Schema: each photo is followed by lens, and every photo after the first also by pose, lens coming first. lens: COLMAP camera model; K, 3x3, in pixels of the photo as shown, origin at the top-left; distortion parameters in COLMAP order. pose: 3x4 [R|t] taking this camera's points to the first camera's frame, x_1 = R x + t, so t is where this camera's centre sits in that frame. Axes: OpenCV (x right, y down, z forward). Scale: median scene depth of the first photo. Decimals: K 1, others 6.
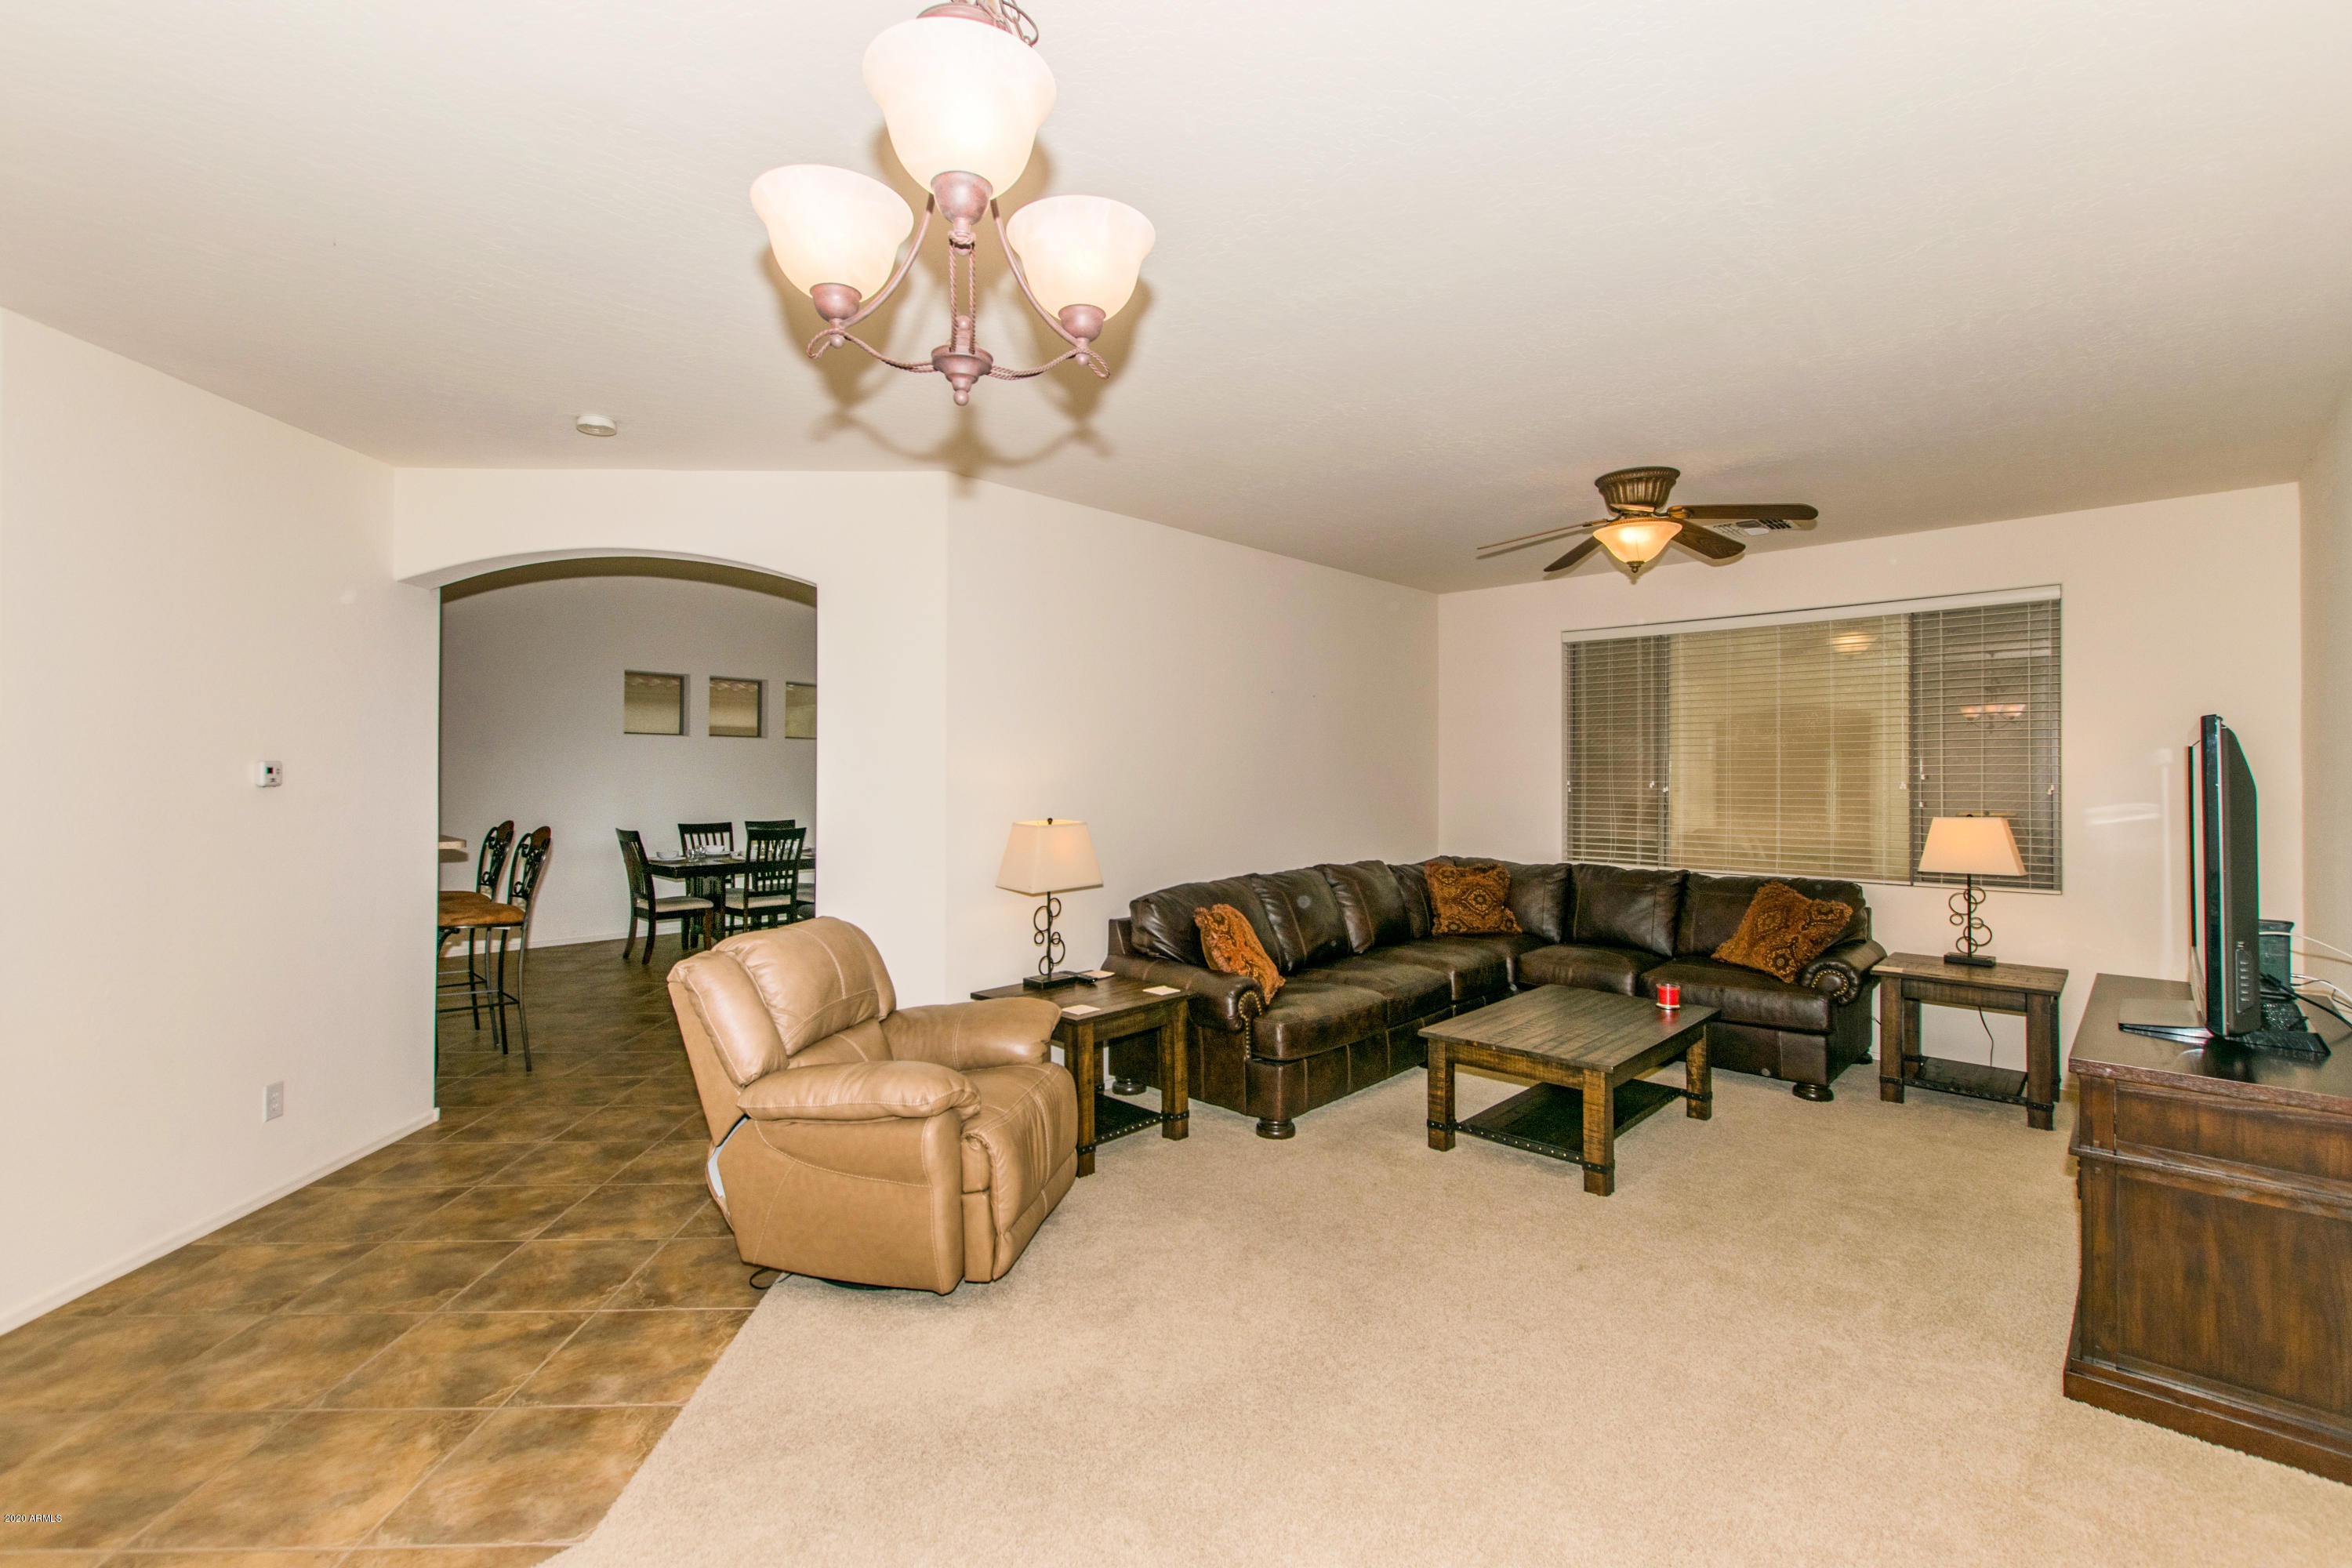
lens RADIAL K [[1016.0, 0, 1171.6], [0, 1016.0, 777.3], [0, 0, 1]] dist [-0.000179, 0.000072]
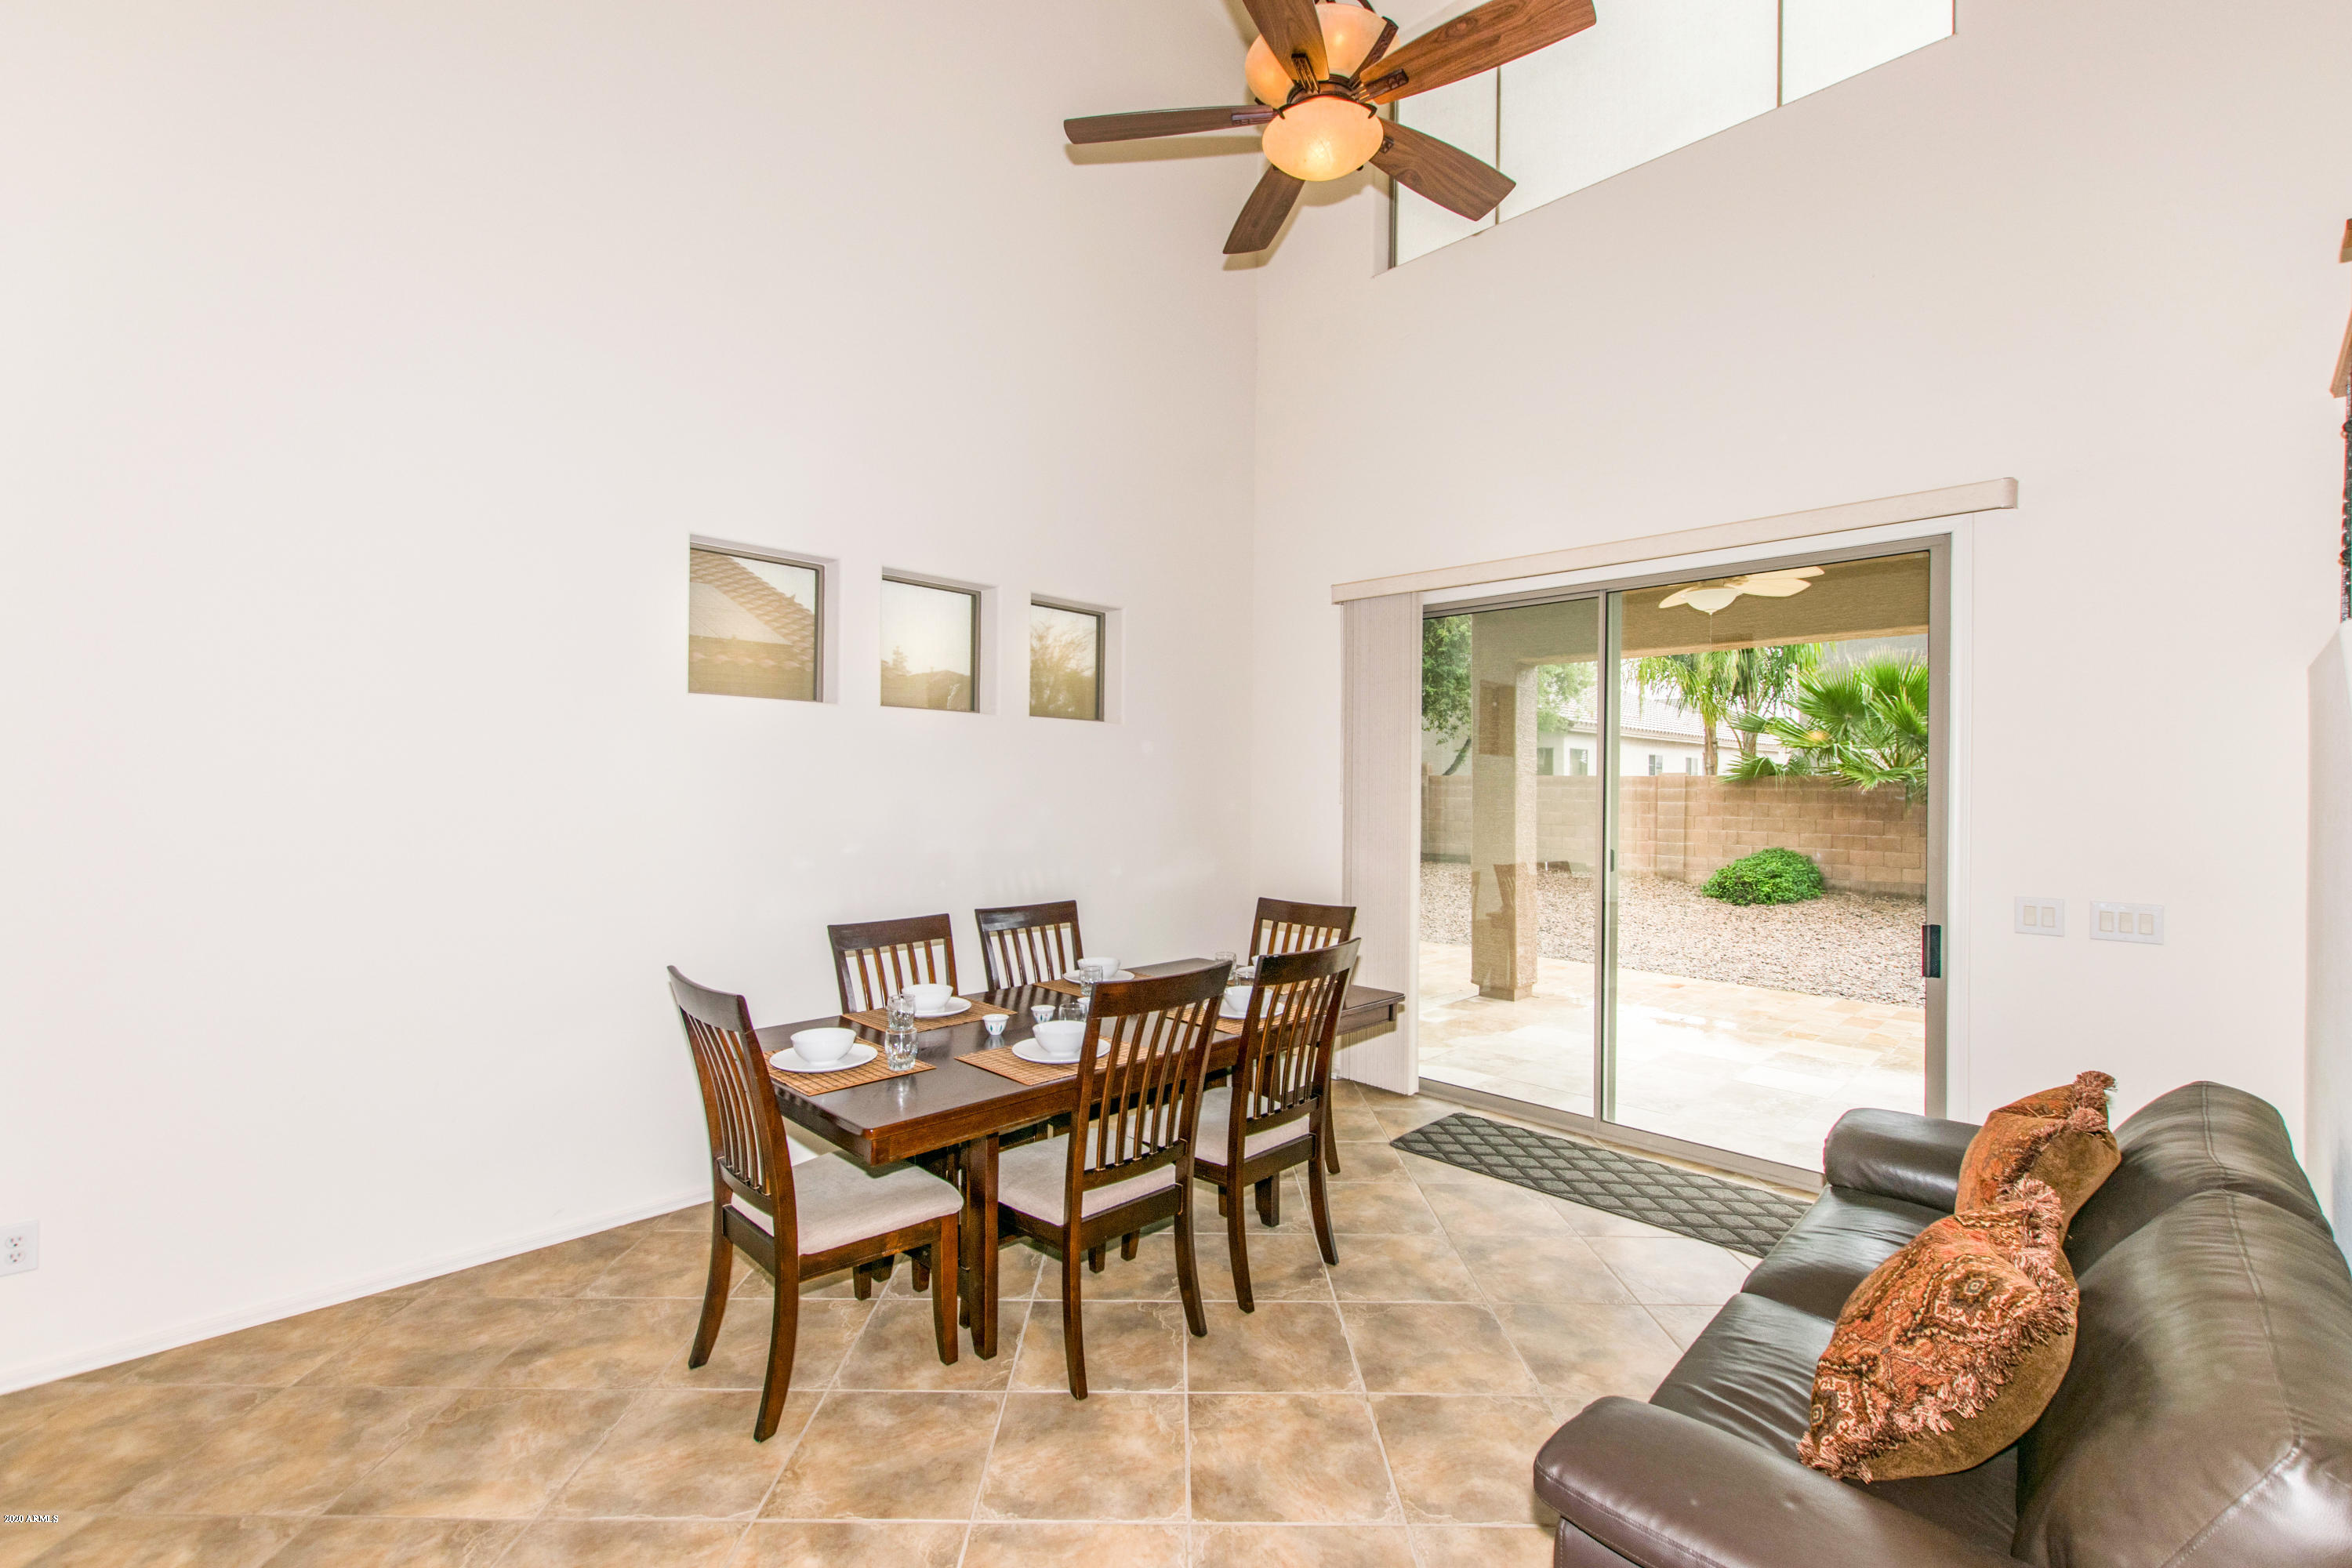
lens RADIAL K [[1016.0, 0, 1178.2], [0, 1016.0, 787.5], [0, 0, 1]] dist [-0.000179, 0.000072]
pose [[0.999878, 0.001570, -0.015571, -0.351936], [-0.001454, 0.999971, 0.007432, -0.008999], [0.015582, -0.007409, 0.999851, 0.630078]]
